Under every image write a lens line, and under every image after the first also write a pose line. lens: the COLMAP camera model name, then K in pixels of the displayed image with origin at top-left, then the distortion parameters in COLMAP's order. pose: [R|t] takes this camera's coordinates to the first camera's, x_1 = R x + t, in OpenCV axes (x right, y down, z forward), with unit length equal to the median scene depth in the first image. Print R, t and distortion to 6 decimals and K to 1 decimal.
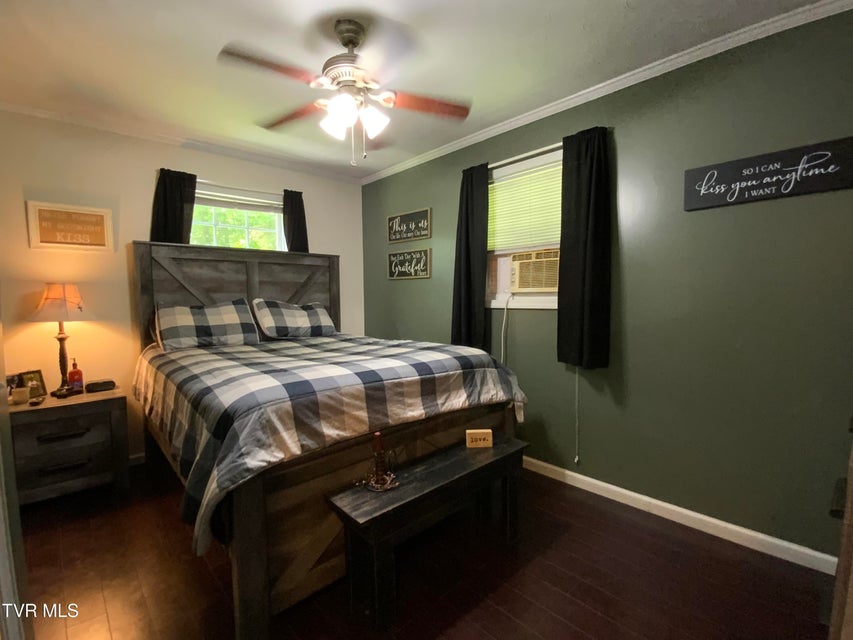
lens RADIAL K [[396.1, 0, 426.5], [0, 396.1, 320.0], [0, 0, 1]] dist [0.001780, -0.000347]
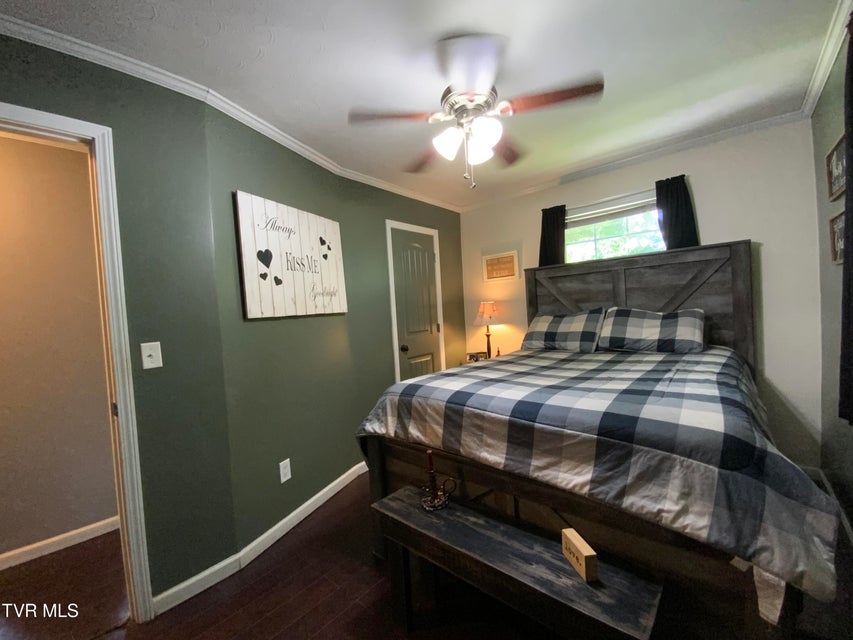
lens RADIAL K [[332.8, 0, 406.6], [0, 332.8, 318.6], [0, 0, 1]] dist [0.000051, -0.014262]
pose [[0.089935, 0.019700, -0.995753, 0.541963], [-0.004980, 0.999801, 0.019331, -0.059154], [0.995935, 0.003221, 0.090015, 0.629718]]
